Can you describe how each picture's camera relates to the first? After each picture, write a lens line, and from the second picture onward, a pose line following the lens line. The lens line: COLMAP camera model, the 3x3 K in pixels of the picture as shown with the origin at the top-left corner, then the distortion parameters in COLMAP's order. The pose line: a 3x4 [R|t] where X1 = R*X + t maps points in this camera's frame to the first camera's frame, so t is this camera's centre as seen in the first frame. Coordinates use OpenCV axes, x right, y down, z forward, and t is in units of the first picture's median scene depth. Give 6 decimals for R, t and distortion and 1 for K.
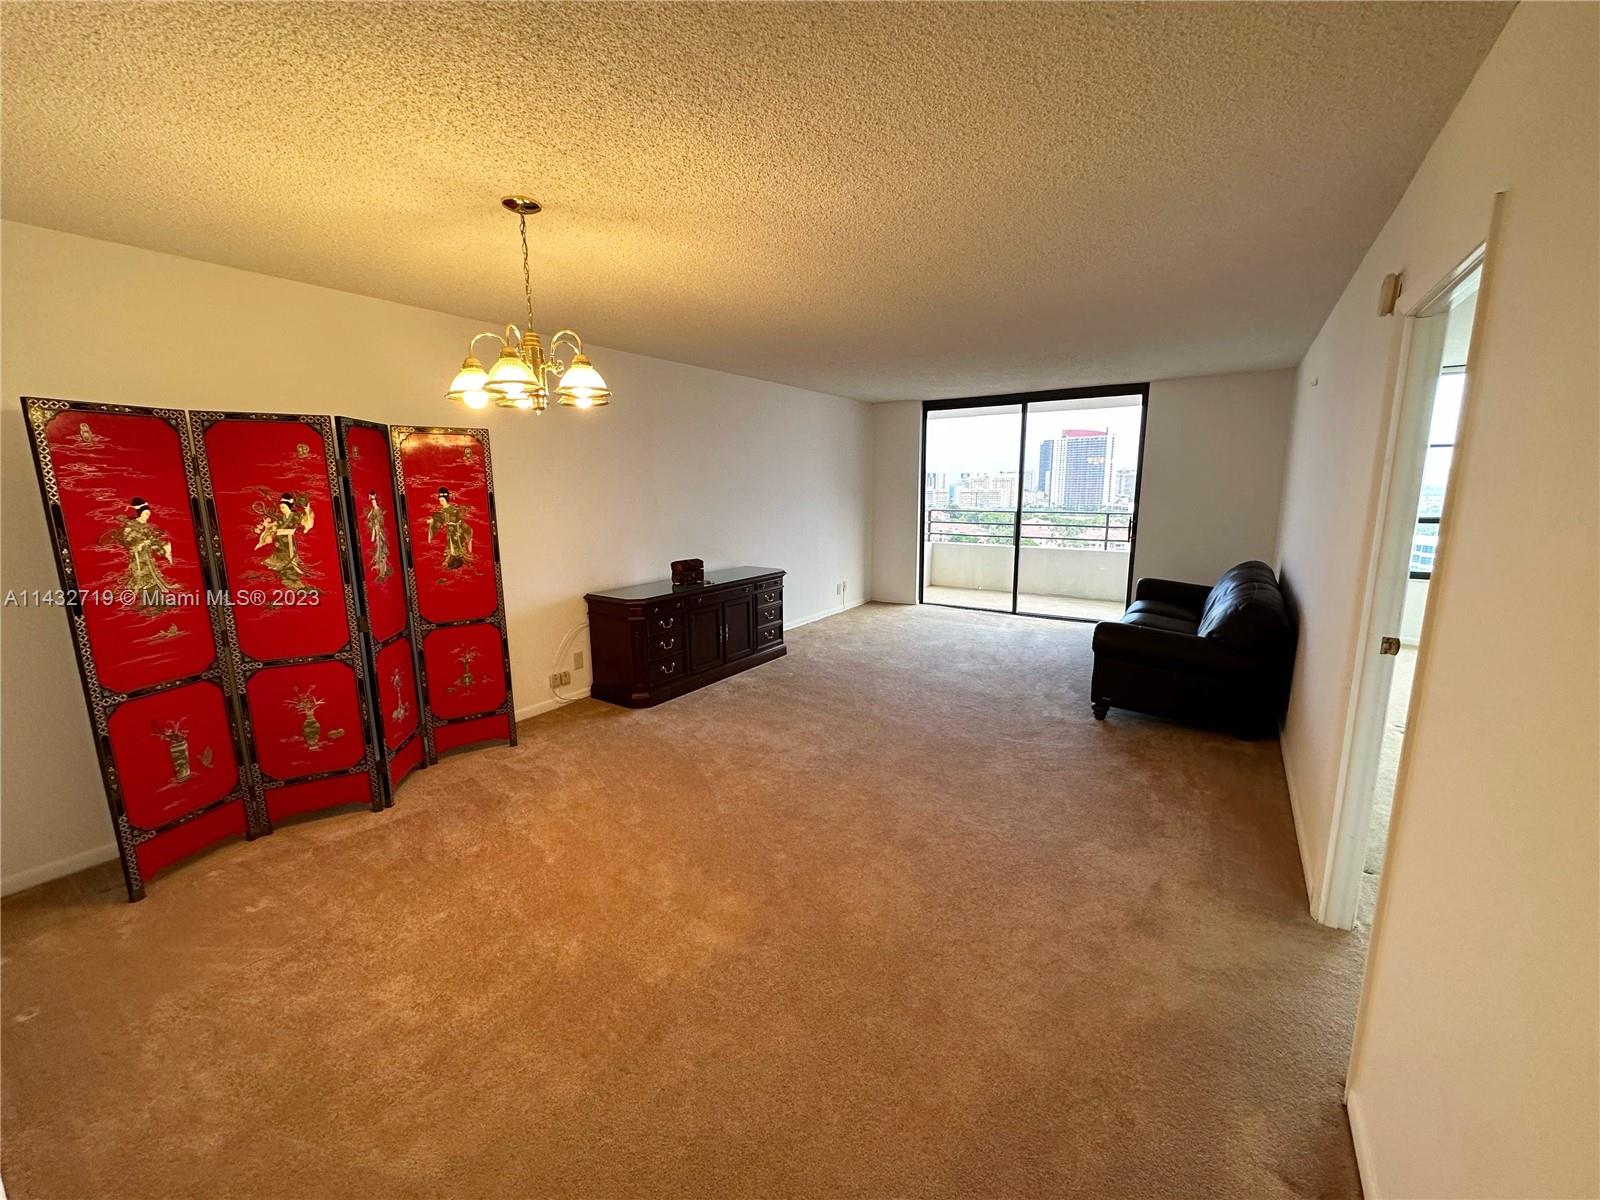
lens RADIAL K [[650.3, 0, 800.0], [0, 650.3, 600.0], [0, 0, 1]] dist [-0.001442, -0.000040]
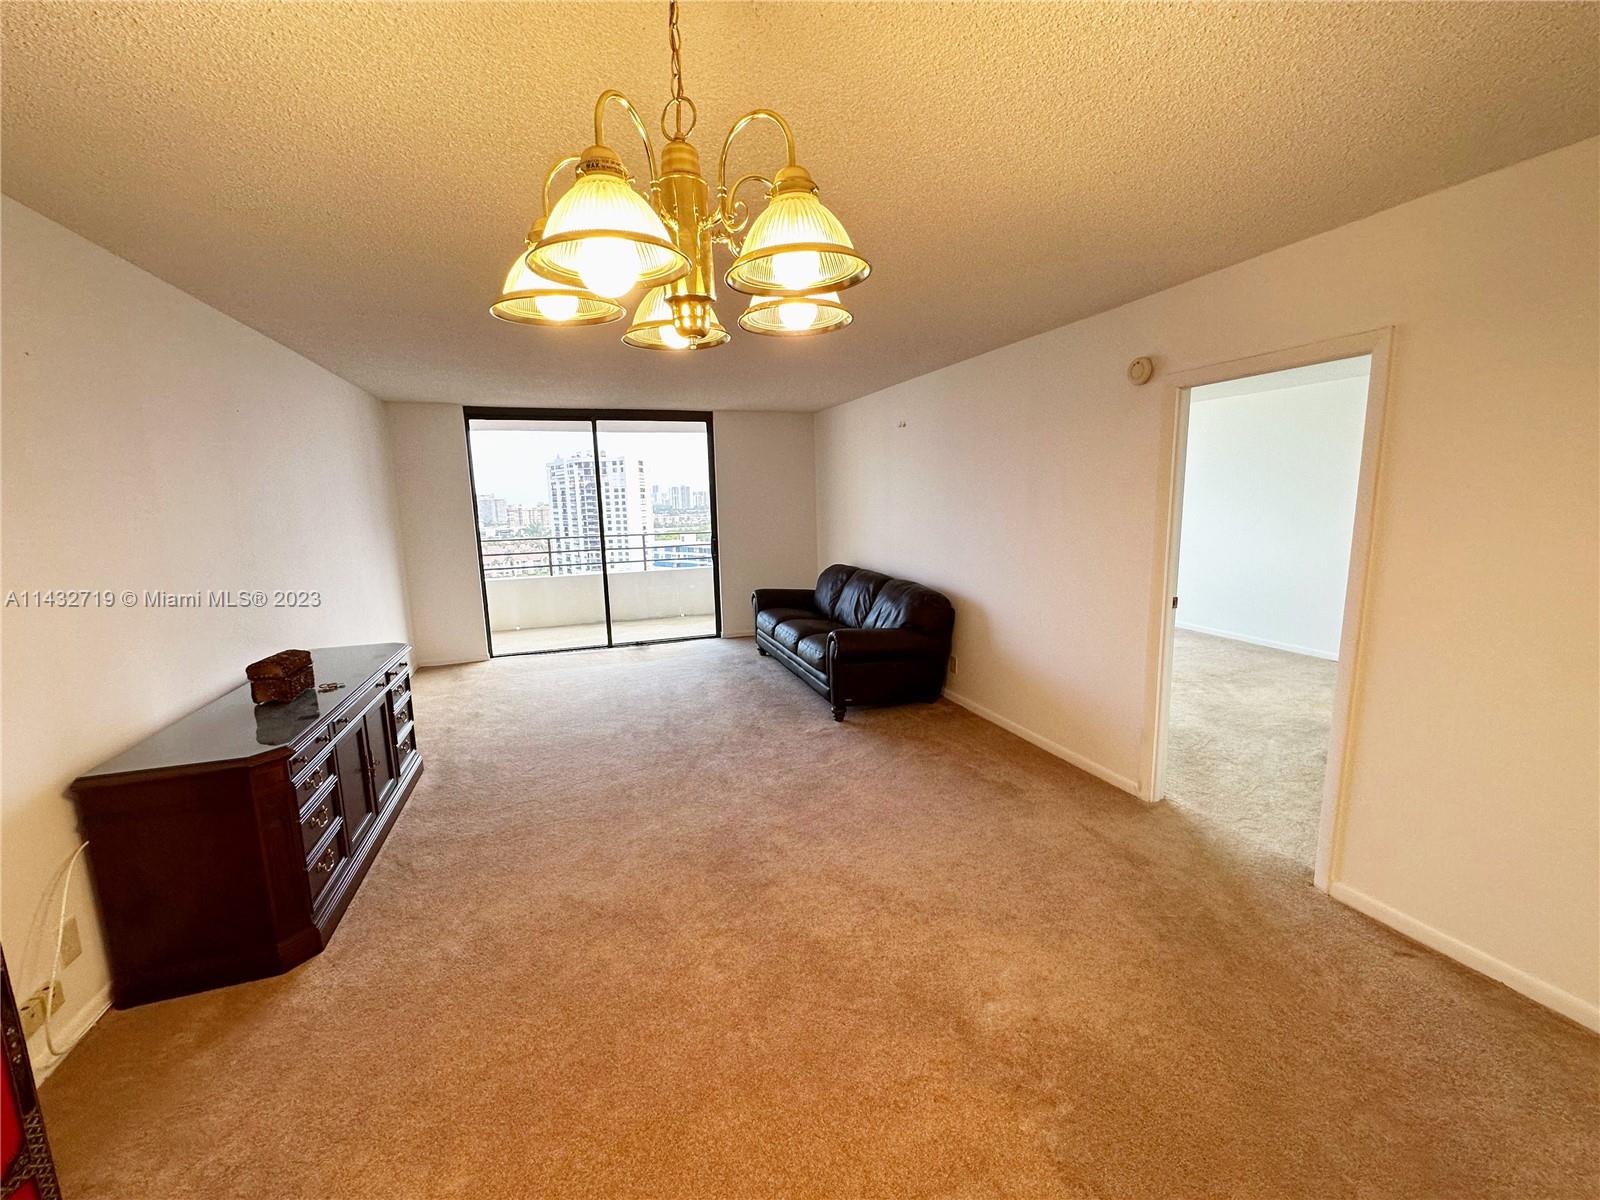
lens RADIAL K [[642.4, 0, 801.4], [0, 642.4, 594.9], [0, 0, 1]] dist [-0.002763, -0.000053]
pose [[0.585440, -0.124762, 0.801058, -0.311046], [0.160030, 0.986431, 0.036678, -0.054968], [-0.794764, 0.106720, 0.597462, 0.309291]]
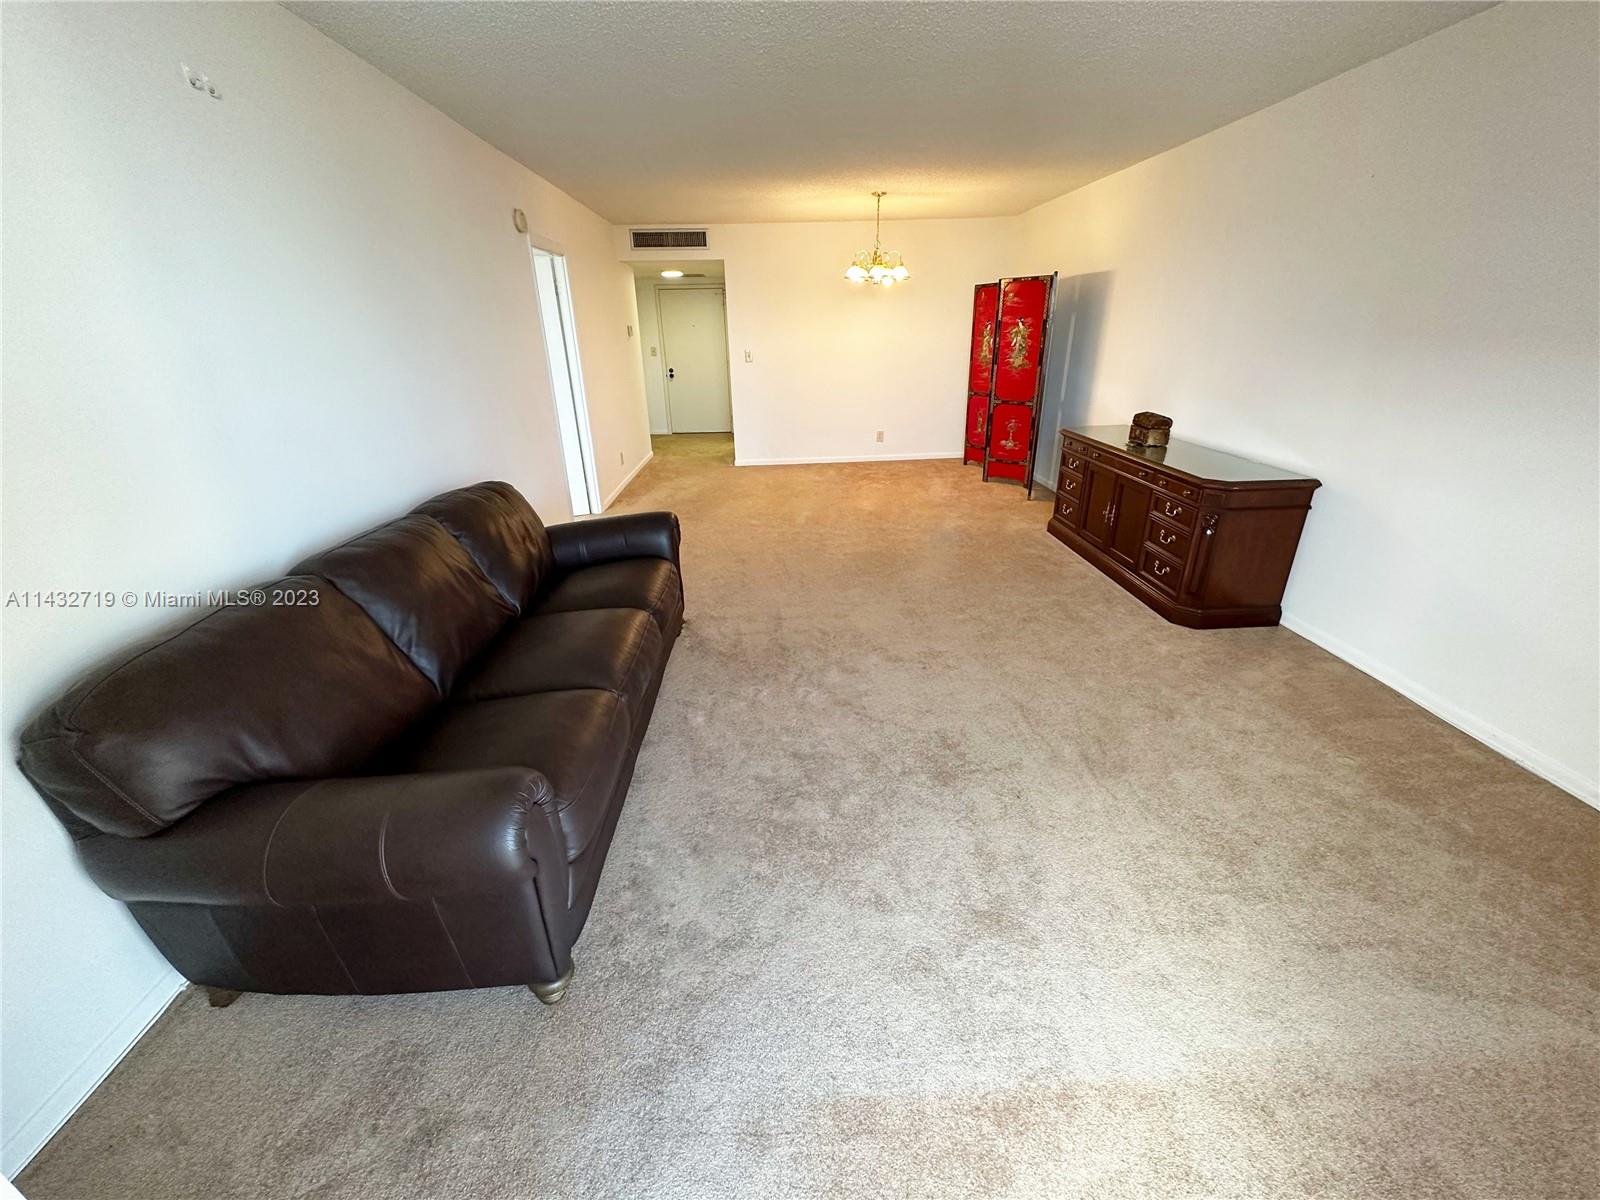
lens RADIAL K [[642.4, 0, 801.4], [0, 642.4, 594.9], [0, 0, 1]] dist [-0.002763, -0.000053]
pose [[-0.789411, 0.268610, -0.551978, 0.649576], [-0.080979, 0.845758, 0.527385, -0.245721], [0.608501, 0.461022, -0.645899, 1.287738]]
